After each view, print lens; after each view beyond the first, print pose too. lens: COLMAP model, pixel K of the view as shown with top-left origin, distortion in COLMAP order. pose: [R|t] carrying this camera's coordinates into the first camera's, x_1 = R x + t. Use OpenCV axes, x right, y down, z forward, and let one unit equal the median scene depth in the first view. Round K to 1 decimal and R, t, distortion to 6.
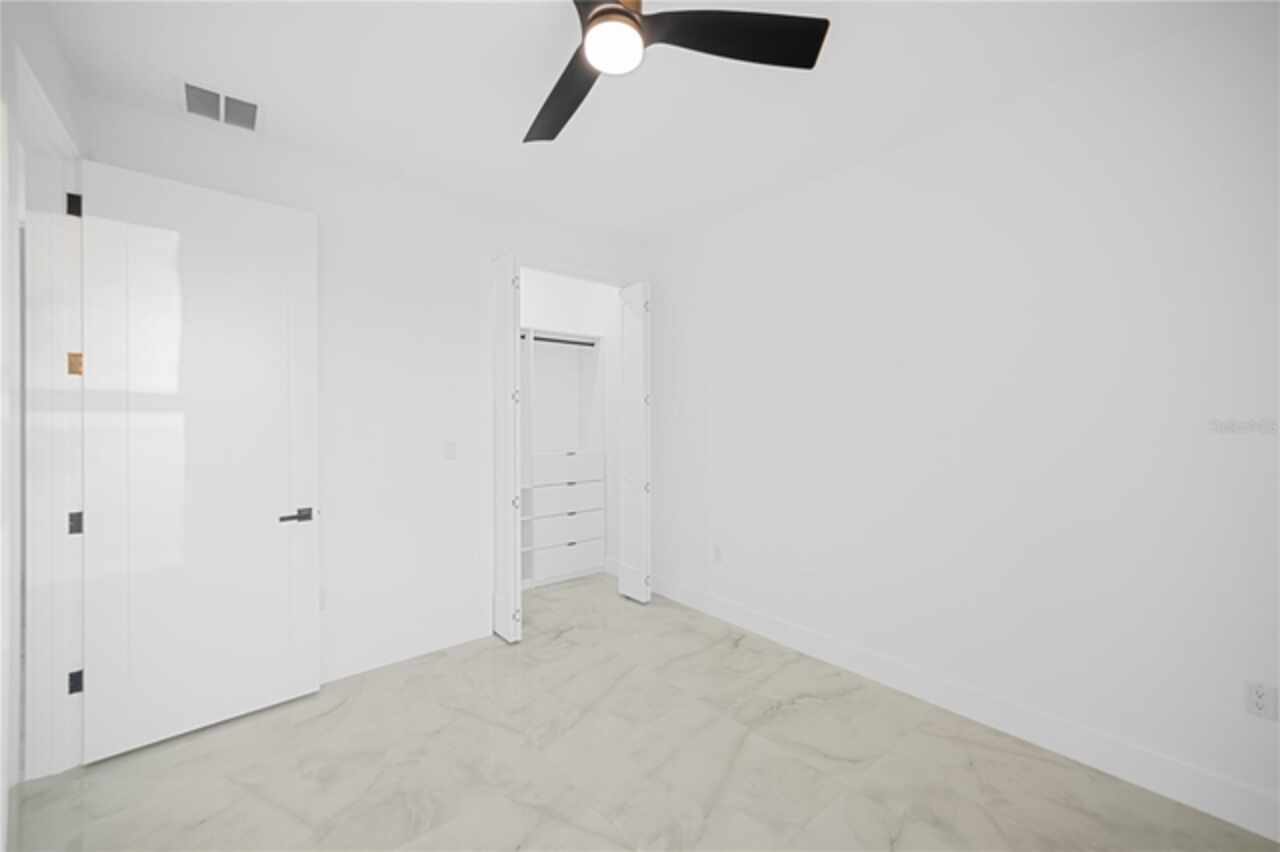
lens RADIAL K [[508.7, 0, 640.0], [0, 508.7, 426.0], [0, 0, 1]] dist [0.001571, -0.000120]
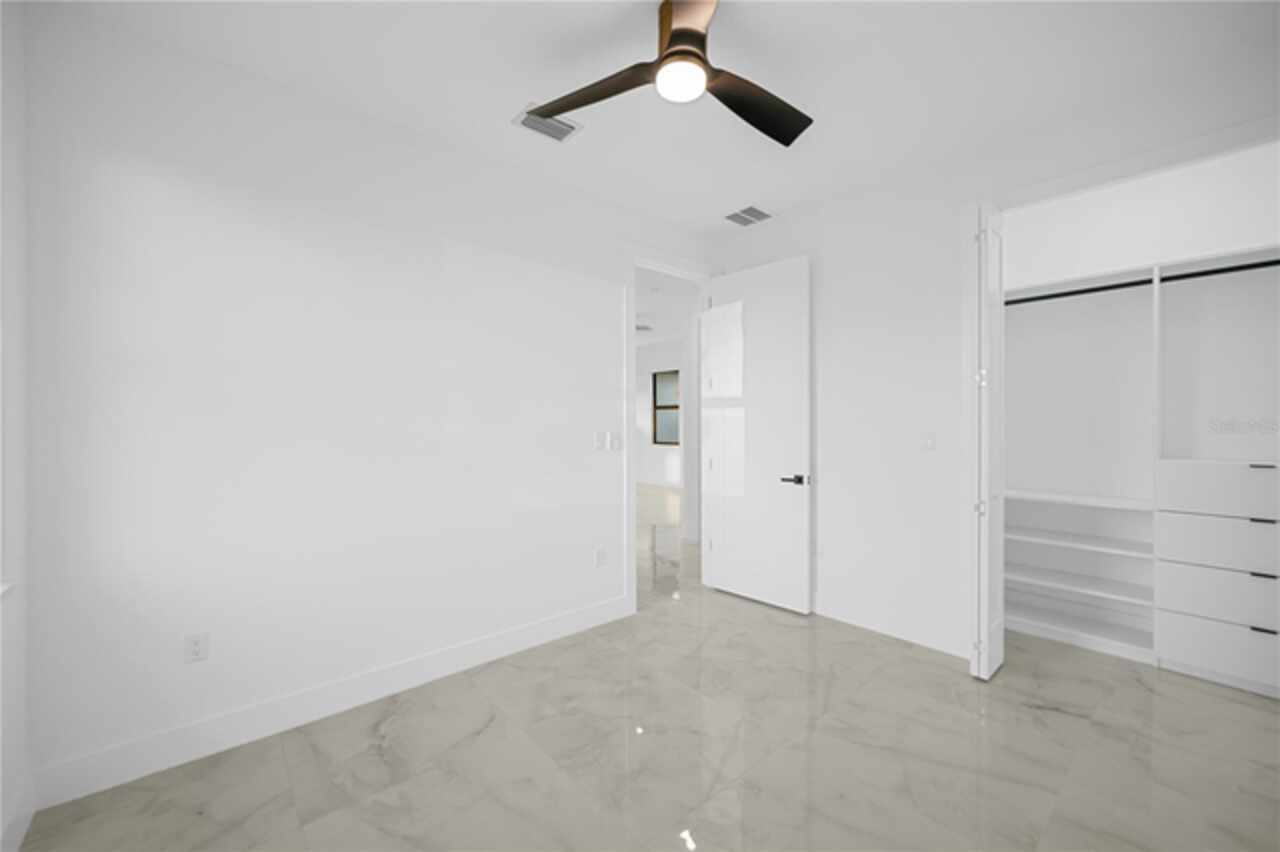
lens RADIAL K [[508.7, 0, 640.0], [0, 508.7, 426.0], [0, 0, 1]] dist [0.001571, -0.000120]
pose [[0.031651, 0.016724, -0.999359, 0.695869], [-0.007202, 0.999838, 0.016504, 0.011079], [0.999473, 0.006675, 0.031766, 0.539080]]
